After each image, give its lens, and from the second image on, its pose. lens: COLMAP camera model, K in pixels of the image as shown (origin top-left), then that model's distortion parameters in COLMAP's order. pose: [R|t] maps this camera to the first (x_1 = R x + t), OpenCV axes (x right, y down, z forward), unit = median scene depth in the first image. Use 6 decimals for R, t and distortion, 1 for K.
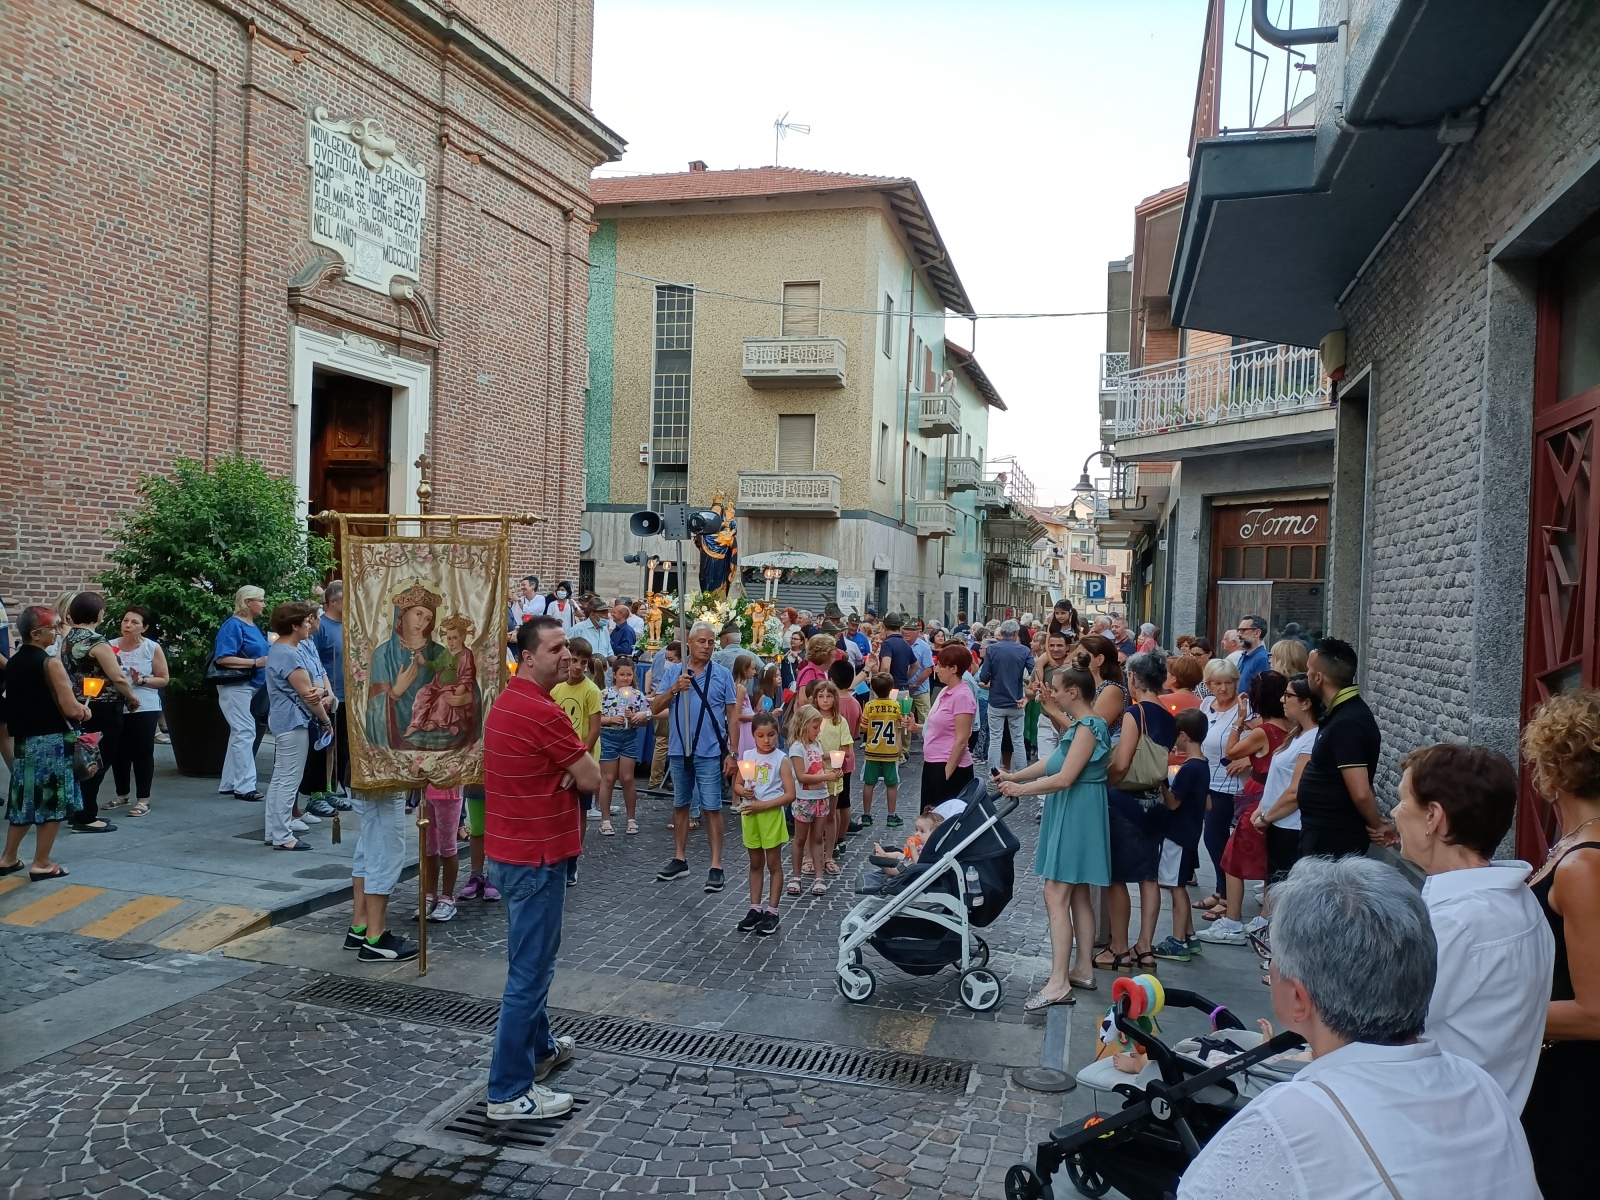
lens RADIAL K [[1134.4, 0, 799.2], [0, 1134.4, 618.6], [0, 0, 1]] dist [0.077479, -0.125230]
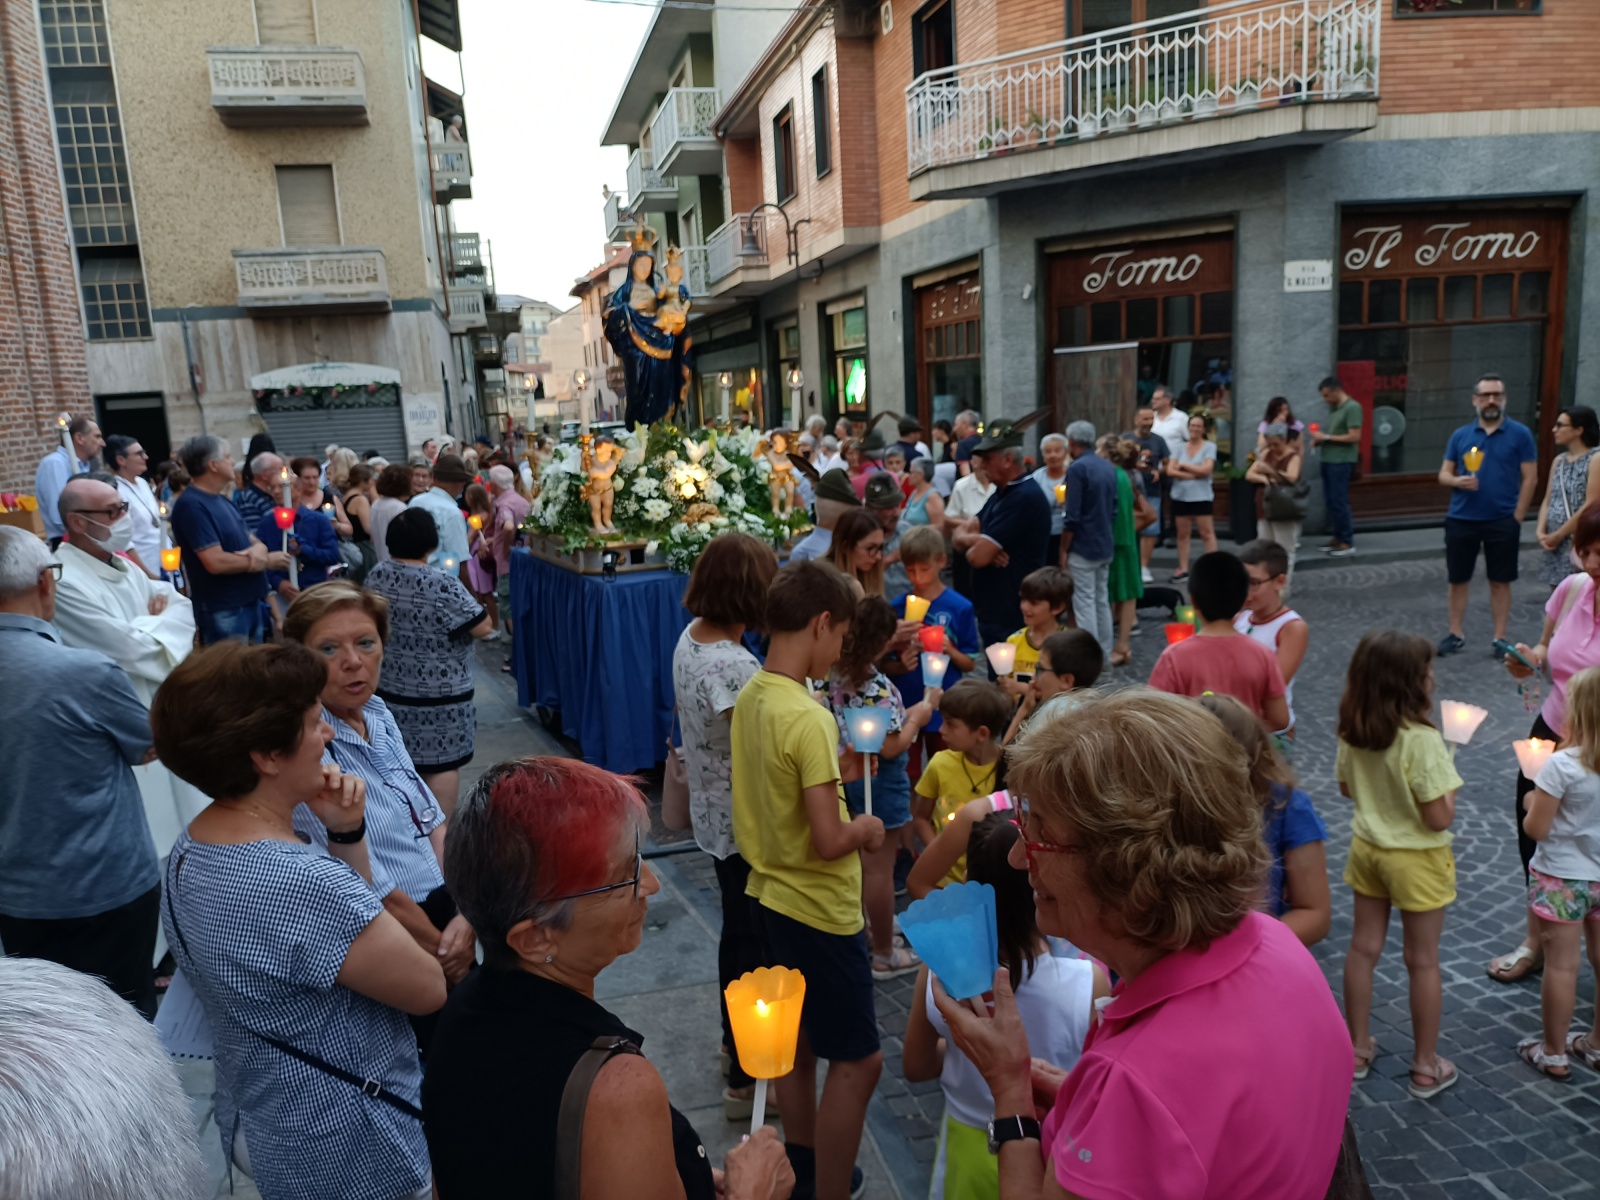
lens RADIAL K [[1155.1, 0, 761.4], [0, 1155.1, 612.1], [0, 0, 1]] dist [0.020167, -0.031527]
pose [[0.878436, -0.173808, 0.445129, -0.119410], [0.099338, 0.977577, 0.185674, -0.013101], [-0.467420, -0.118885, 0.876005, 0.199597]]
